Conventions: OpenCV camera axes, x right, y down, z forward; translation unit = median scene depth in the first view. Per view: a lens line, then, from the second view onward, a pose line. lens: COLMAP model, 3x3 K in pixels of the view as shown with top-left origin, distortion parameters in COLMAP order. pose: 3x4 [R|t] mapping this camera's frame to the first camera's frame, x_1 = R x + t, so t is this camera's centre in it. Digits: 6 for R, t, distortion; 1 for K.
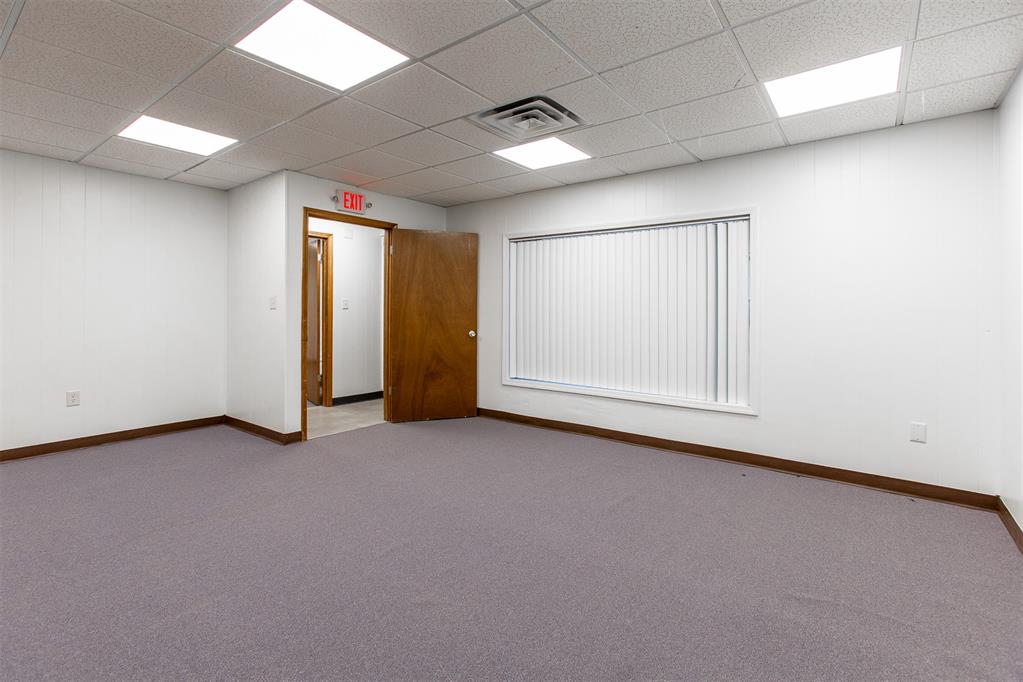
lens RADIAL K [[475.6, 0, 514.2], [0, 475.6, 295.2], [0, 0, 1]] dist [-0.002061, 0.001109]
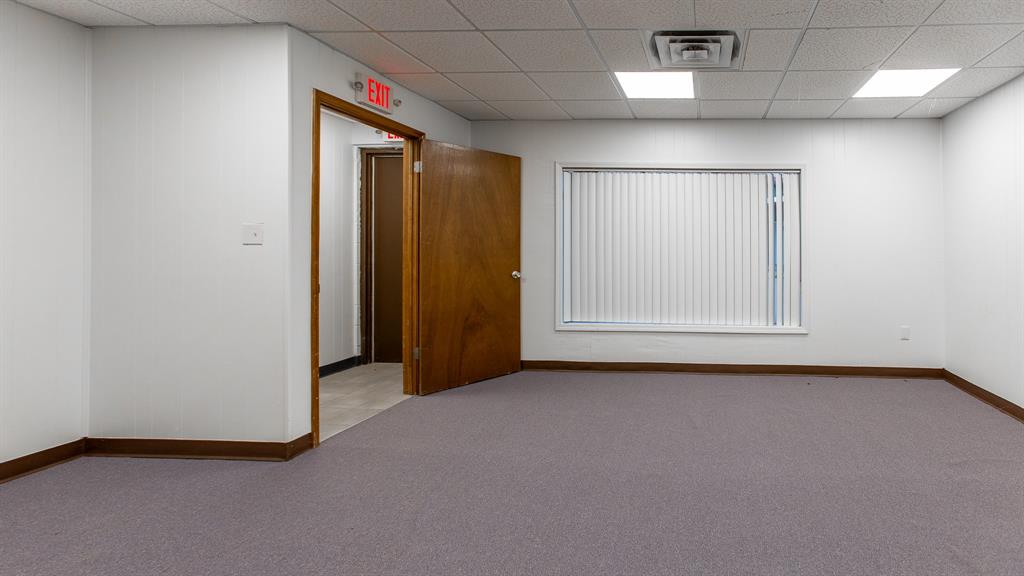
lens RADIAL K [[511.1, 0, 434.0], [0, 511.1, 224.0], [0, 0, 1]] dist [0.003937, -0.001063]
pose [[0.816426, 0.025583, 0.576883, -0.737840], [-0.023123, 0.999665, -0.011608, 0.004959], [-0.576987, -0.003862, 0.816744, 0.338301]]
